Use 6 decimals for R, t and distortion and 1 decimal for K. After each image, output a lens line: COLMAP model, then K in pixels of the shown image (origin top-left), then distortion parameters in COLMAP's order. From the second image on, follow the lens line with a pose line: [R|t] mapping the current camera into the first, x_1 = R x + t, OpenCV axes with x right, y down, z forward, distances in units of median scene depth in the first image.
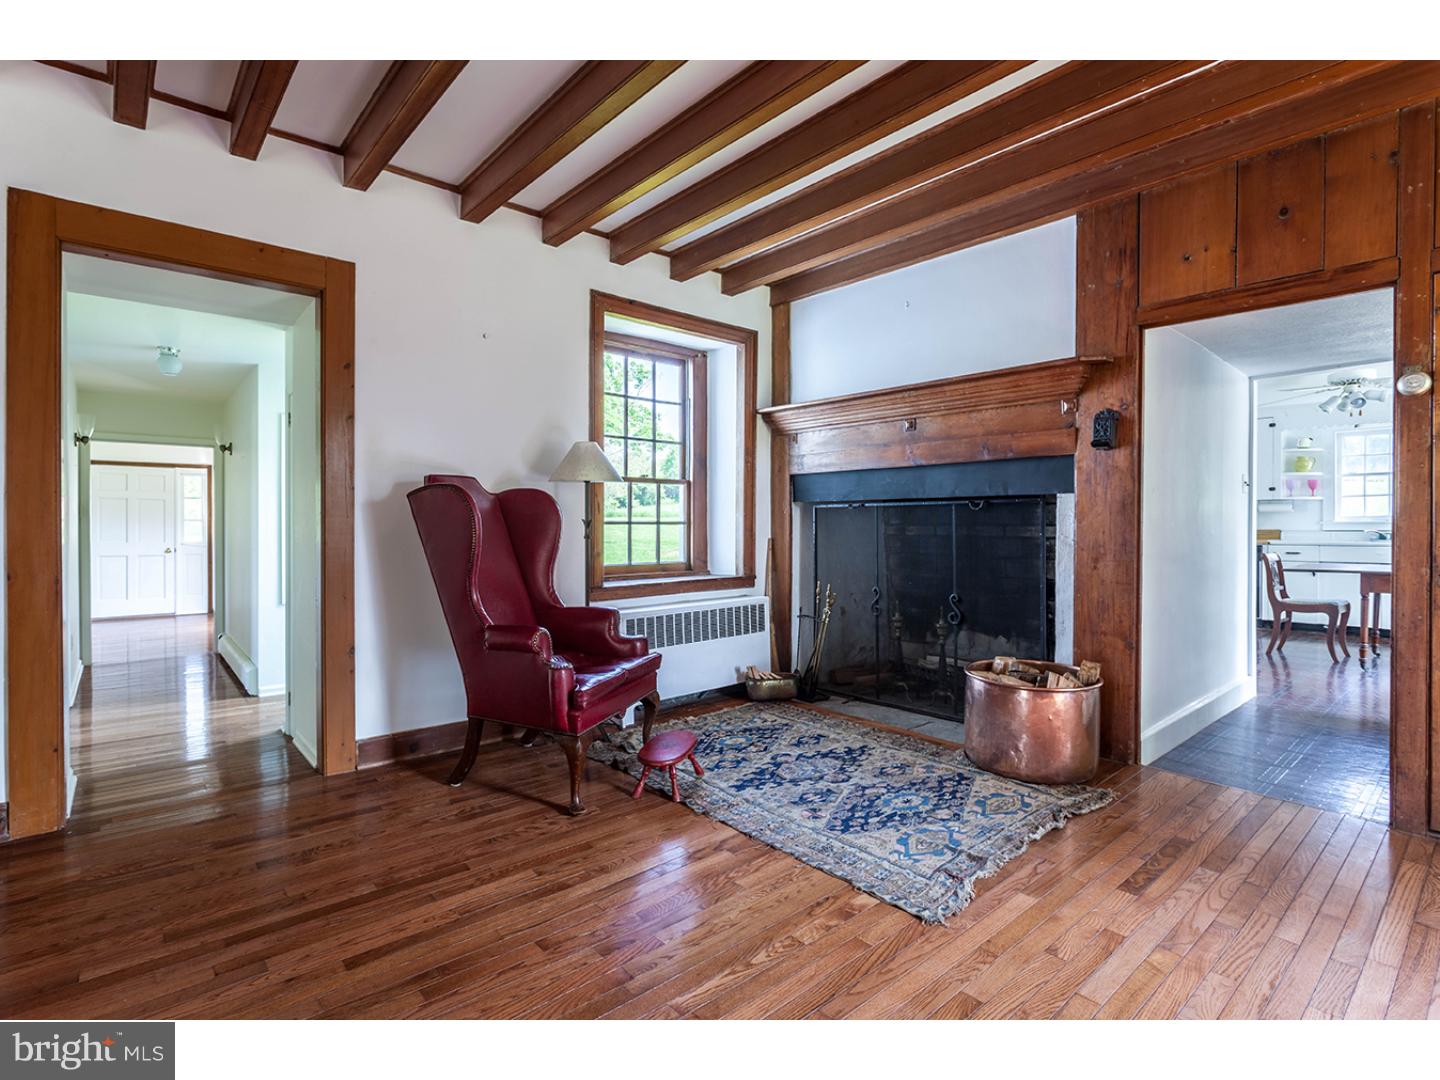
lens RADIAL K [[754.3, 0, 720.0], [0, 754.3, 540.0], [0, 0, 1]] dist [-0.013788, 0.001600]
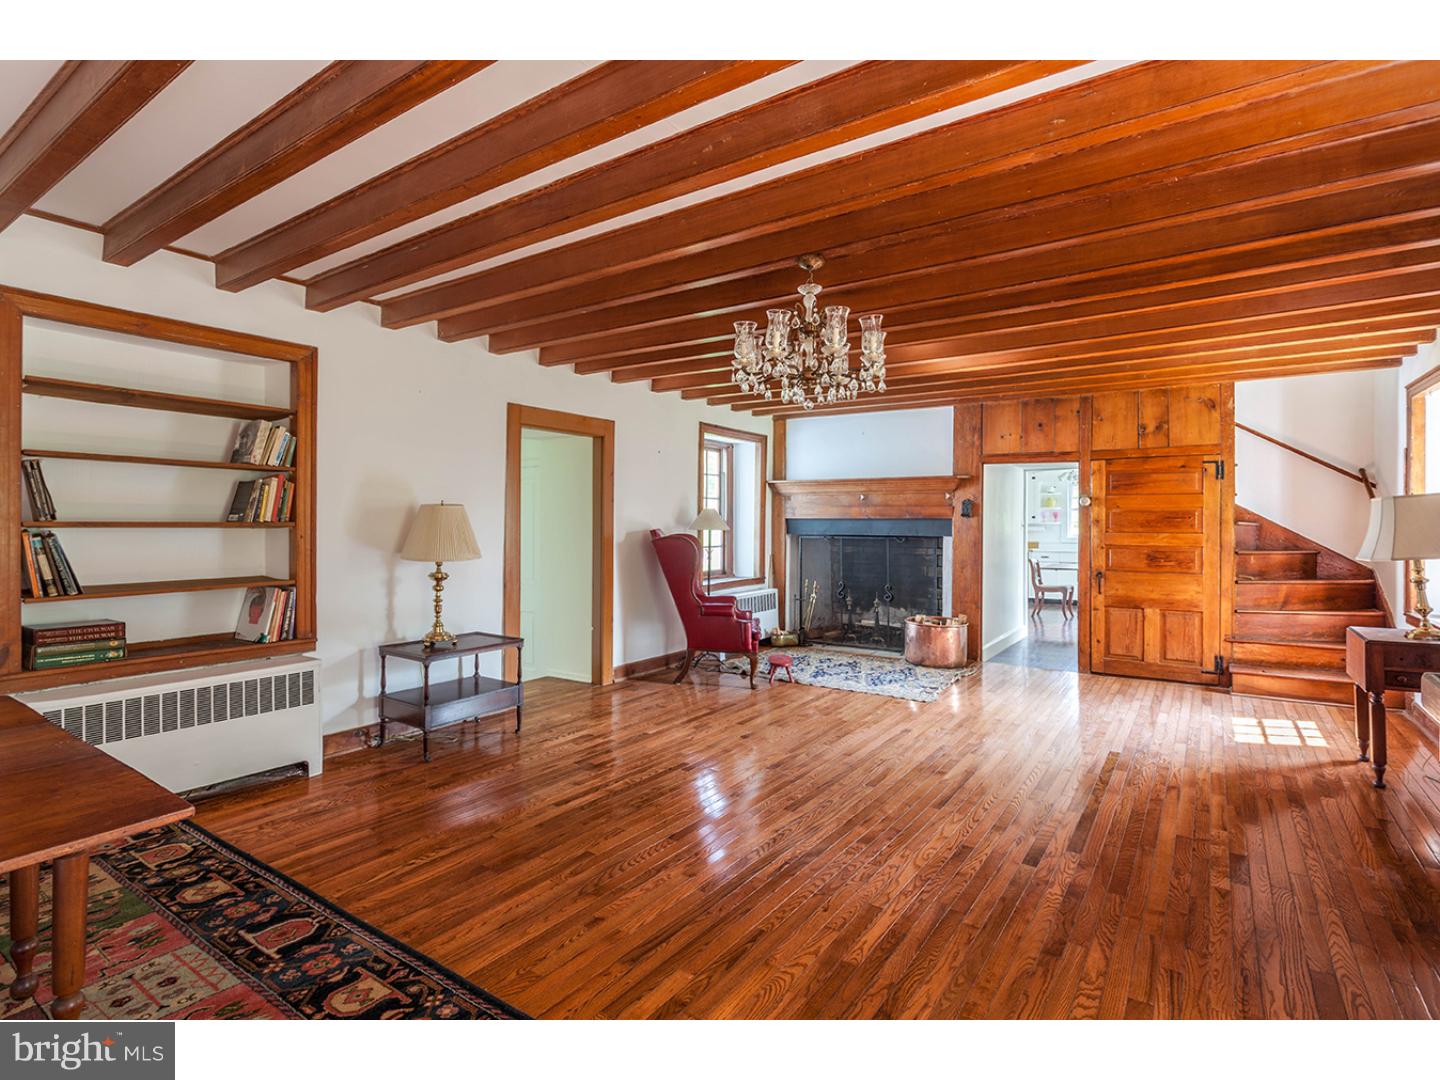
lens RADIAL K [[685.0, 0, 712.3], [0, 685.0, 543.8], [0, 0, 1]] dist [0.000721, -0.000062]
pose [[0.980146, -0.007382, 0.198140, -0.501243], [0.006529, 0.999966, 0.004958, -0.048629], [-0.198170, -0.003566, 0.980161, -0.664009]]
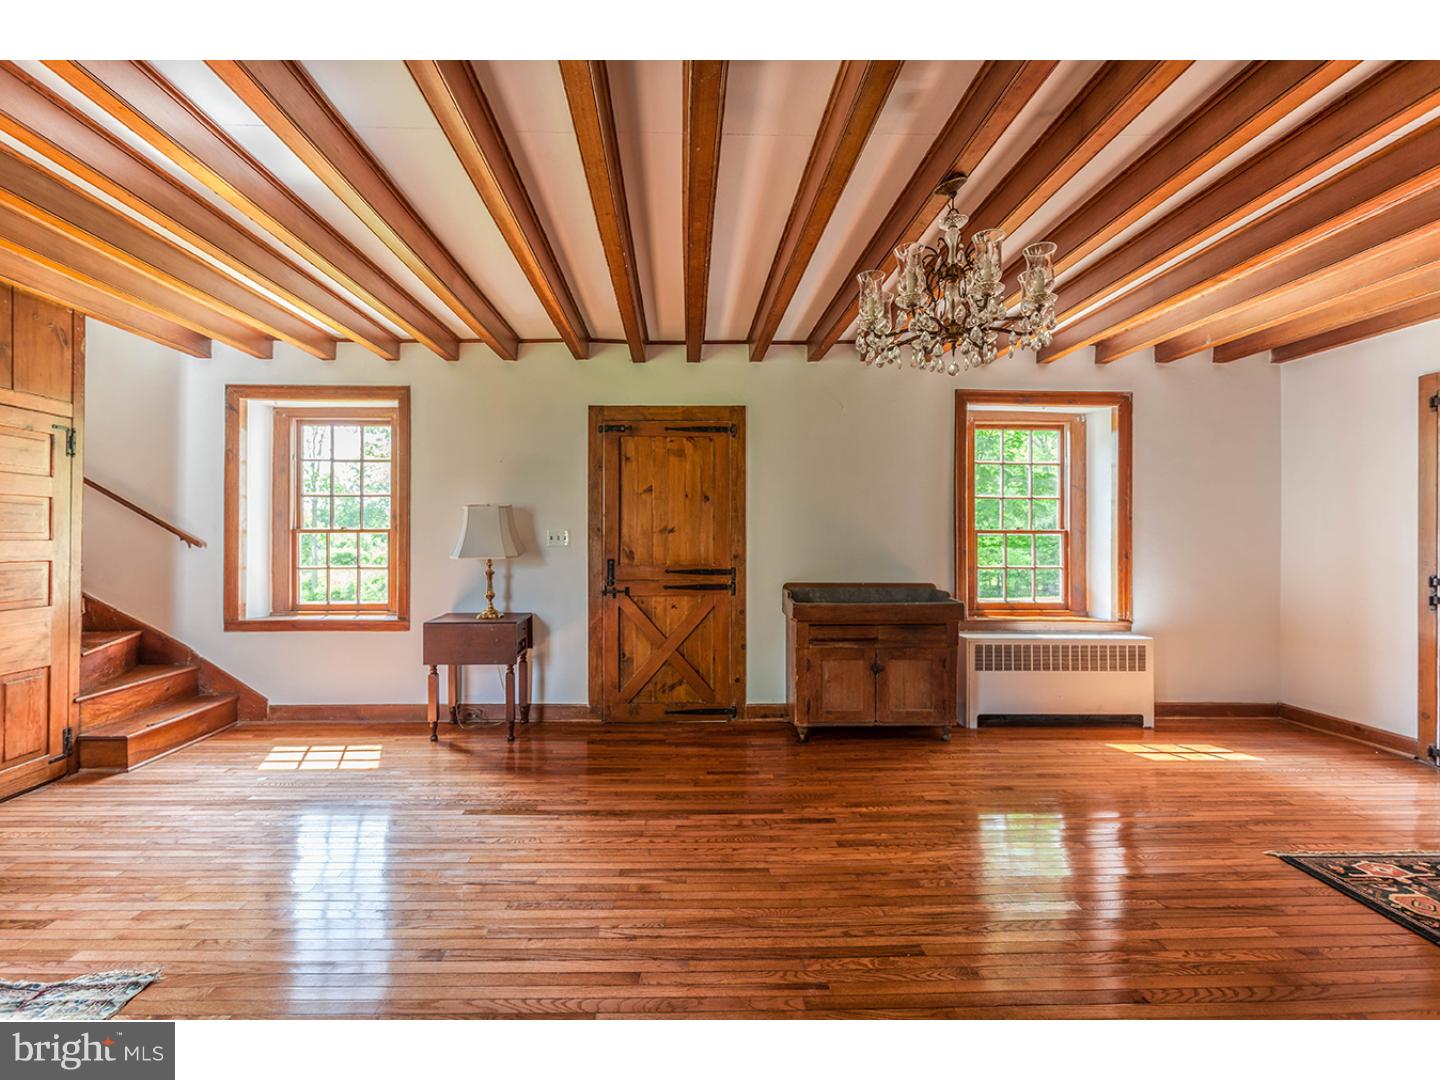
lens RADIAL K [[754.3, 0, 720.0], [0, 754.3, 540.0], [0, 0, 1]] dist [-0.013788, 0.001600]
pose [[-0.768167, 0.003011, 0.640243, -0.506928], [0.015444, 0.999785, 0.013828, -0.055319], [-0.640063, 0.020510, -0.768048, 0.650682]]
